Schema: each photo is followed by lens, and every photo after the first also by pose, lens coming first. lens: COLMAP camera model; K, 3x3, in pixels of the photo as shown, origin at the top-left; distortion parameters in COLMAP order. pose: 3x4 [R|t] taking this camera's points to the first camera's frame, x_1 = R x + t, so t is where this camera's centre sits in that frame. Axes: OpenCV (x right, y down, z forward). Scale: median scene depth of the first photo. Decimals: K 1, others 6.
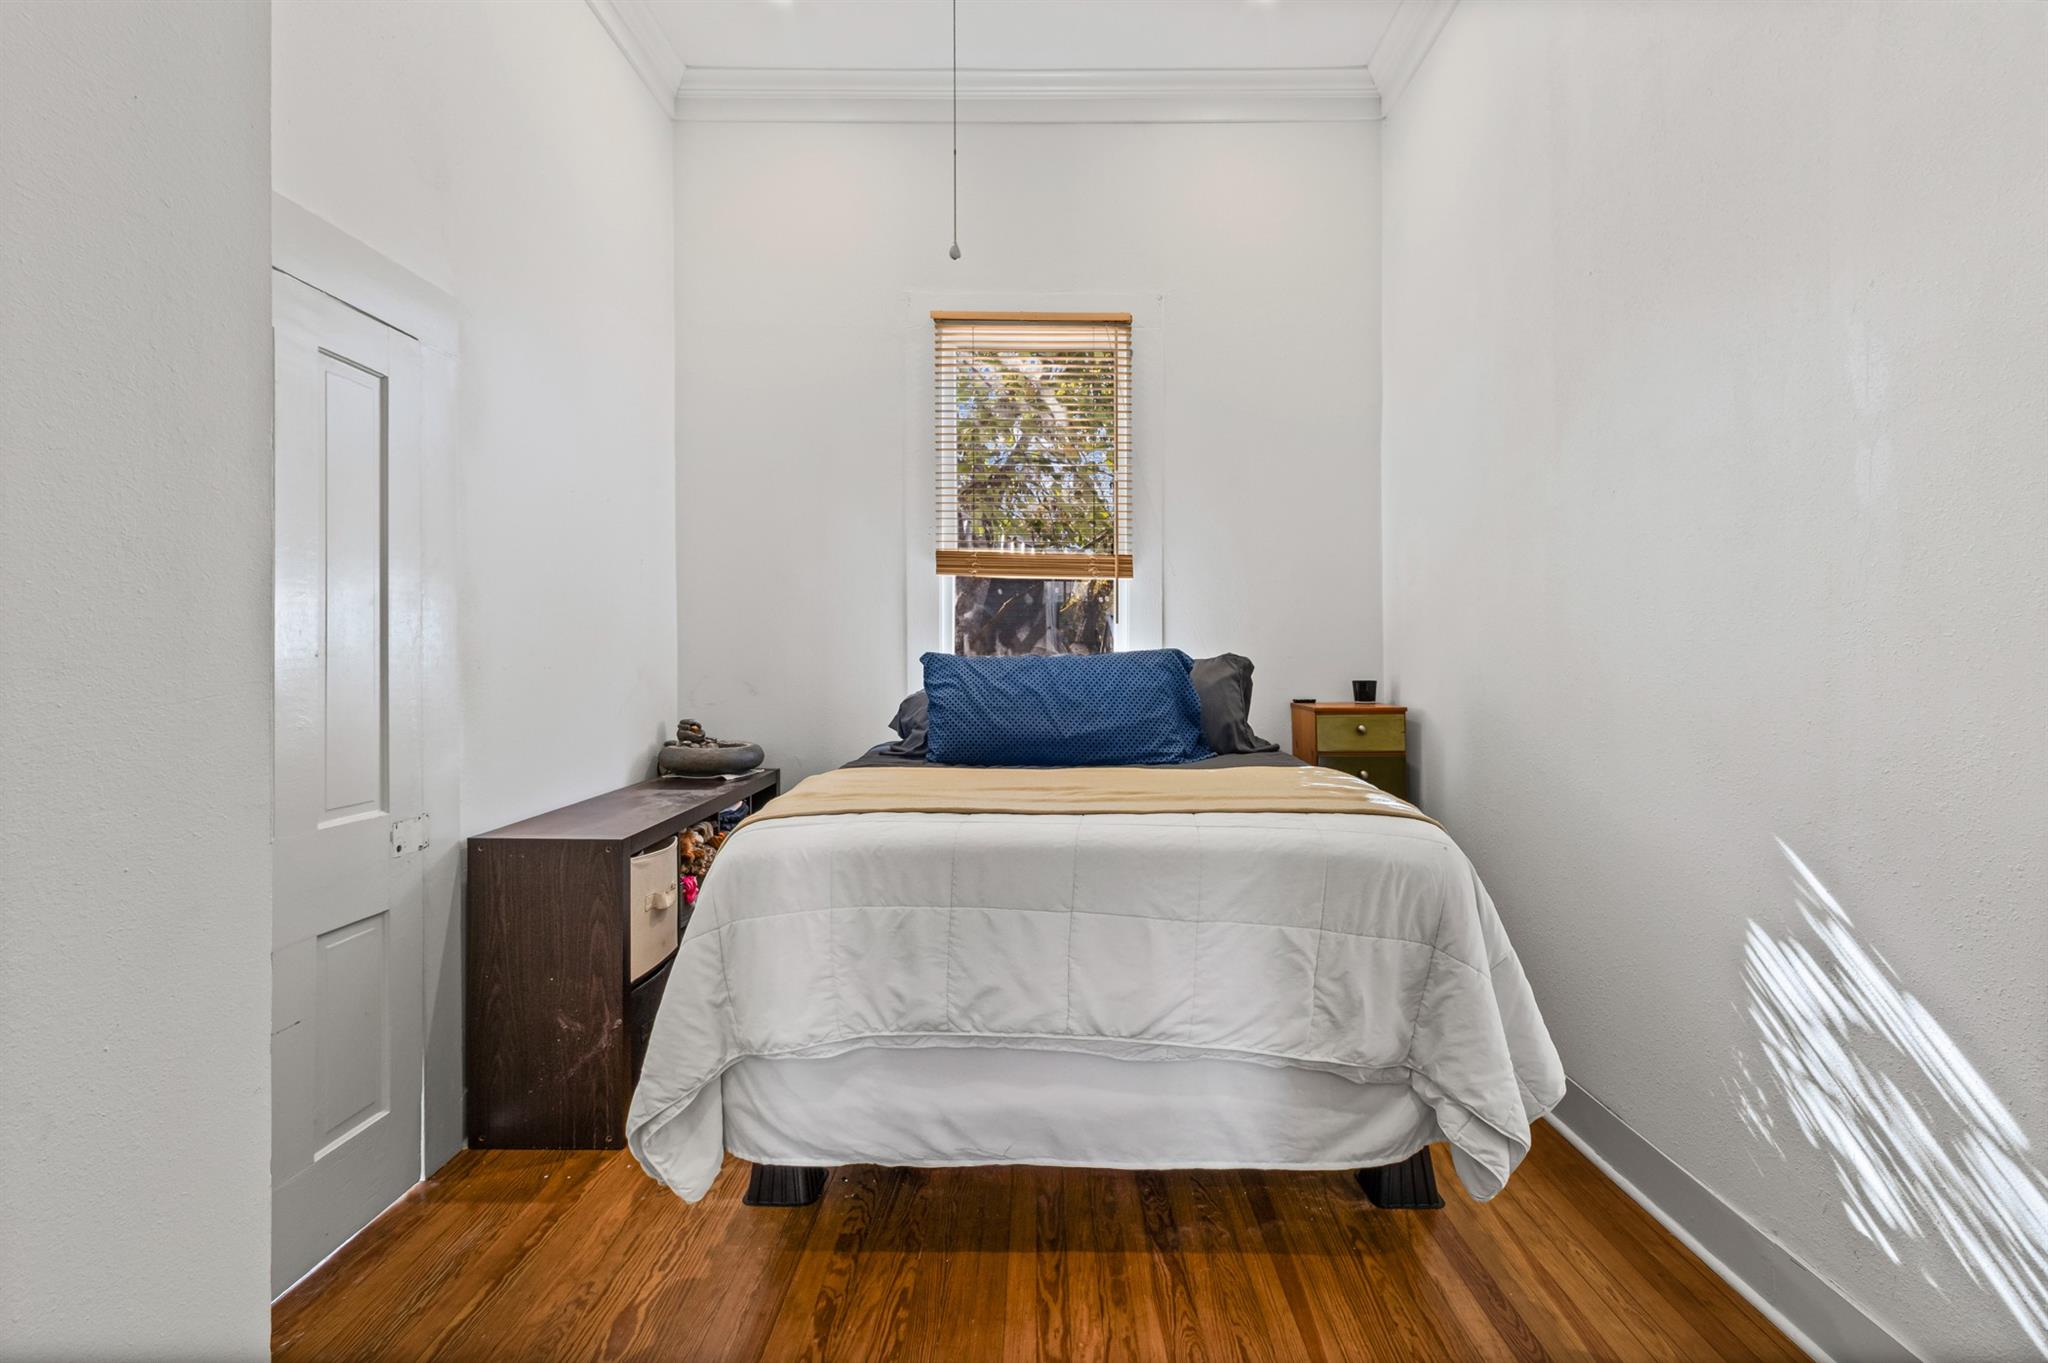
lens RADIAL K [[945.7, 0, 1078.2], [0, 945.7, 666.5], [0, 0, 1]] dist [-0.000409, 0.000585]
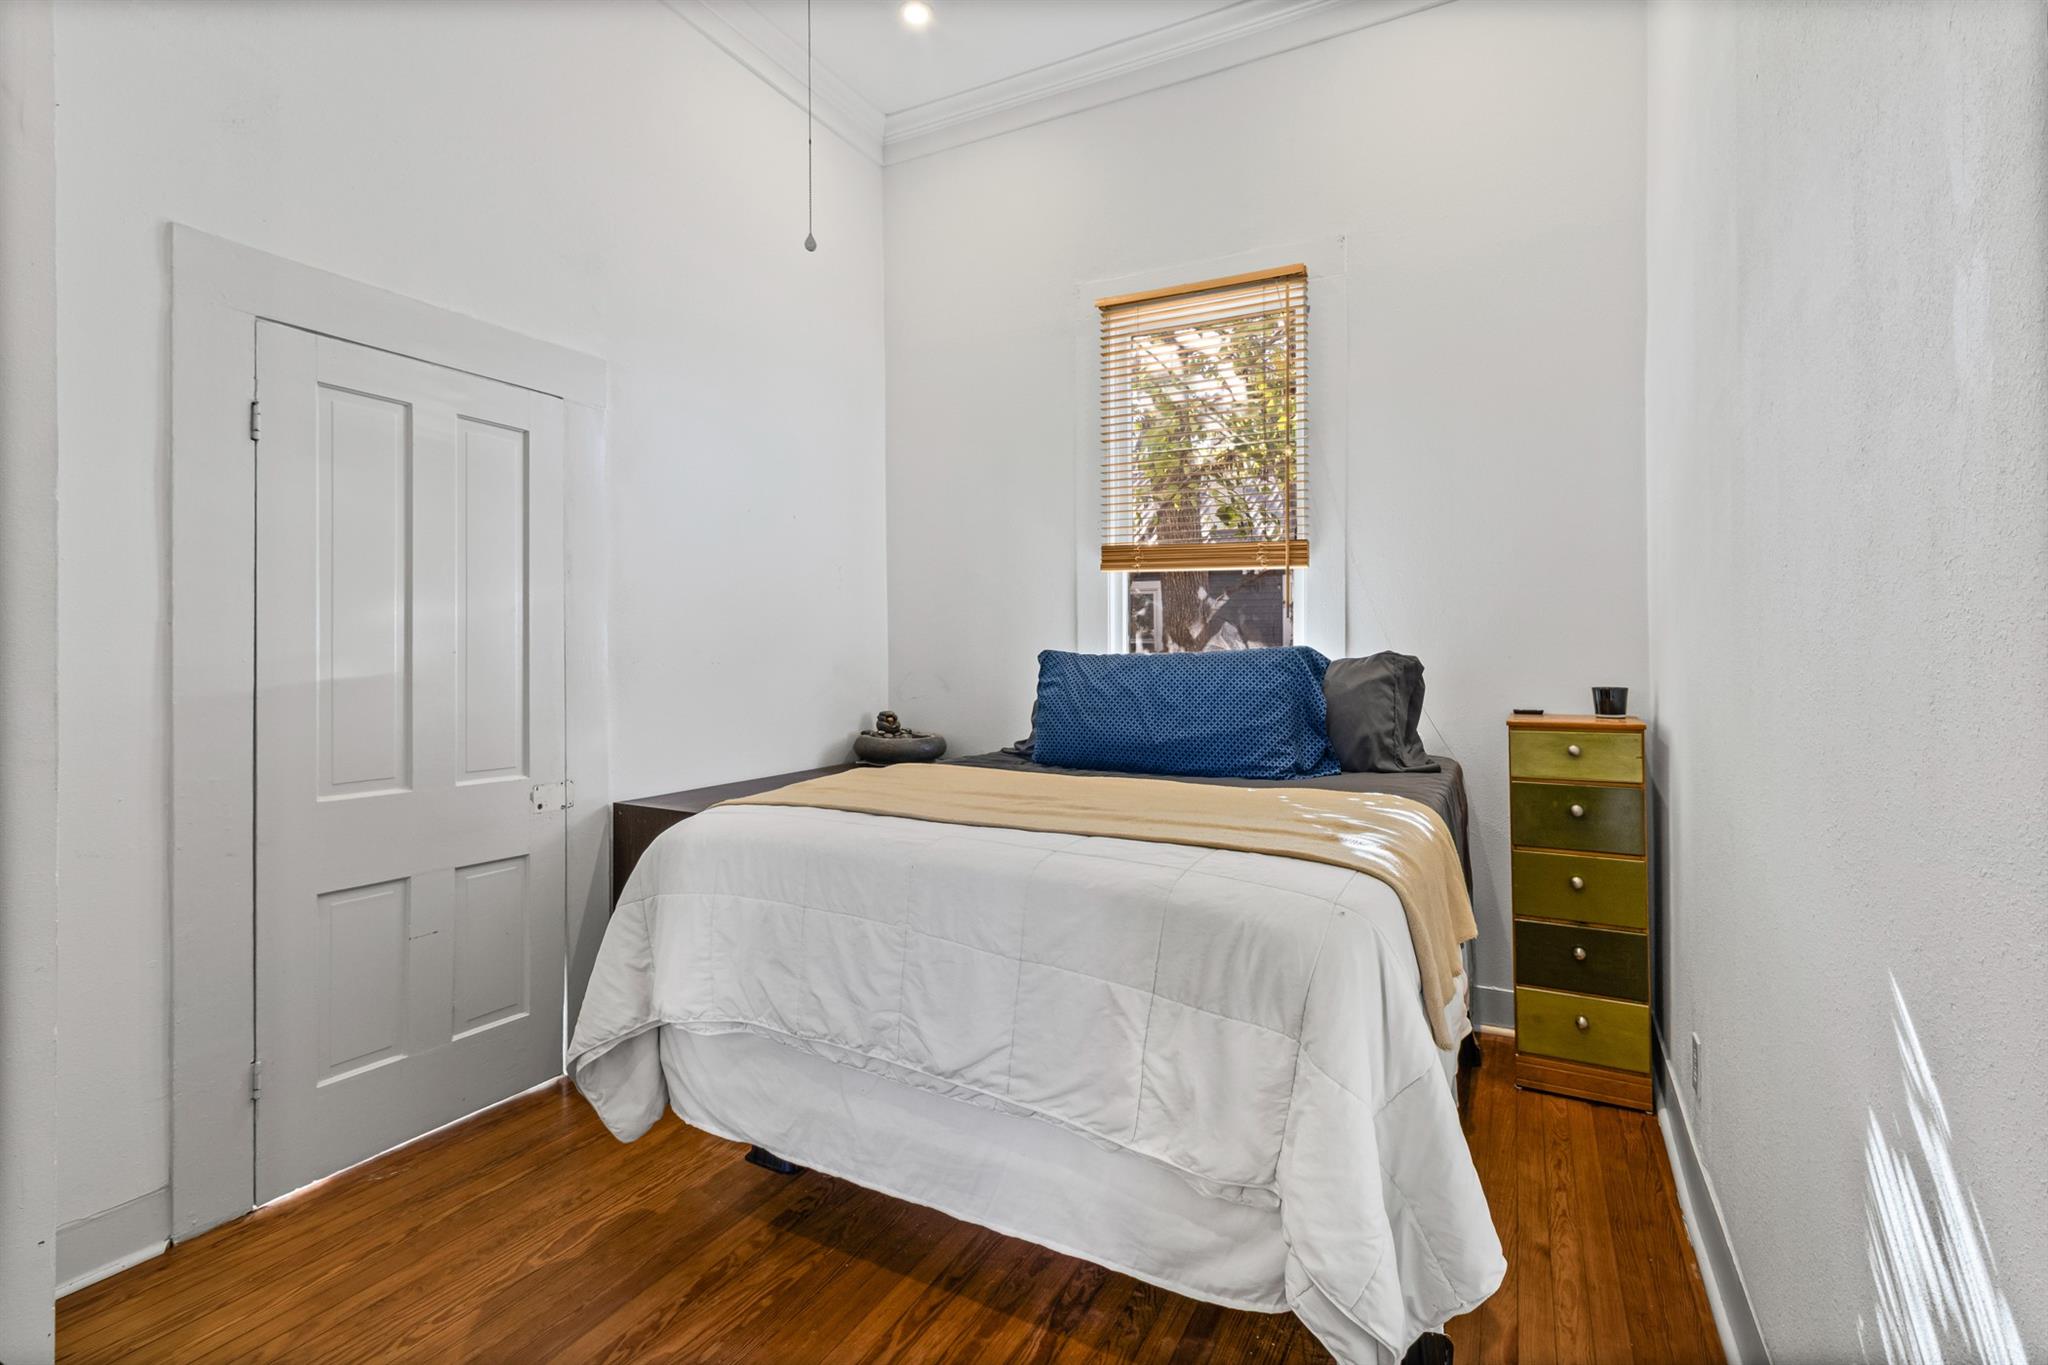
lens RADIAL K [[945.7, 0, 1028.6], [0, 945.7, 666.8], [0, 0, 1]] dist [-0.000409, 0.000585]
pose [[0.884628, 0.008529, -0.466220, 0.442167], [-0.007583, 0.999964, 0.003904, -0.002327], [0.466236, 0.000082, 0.884660, 0.194740]]
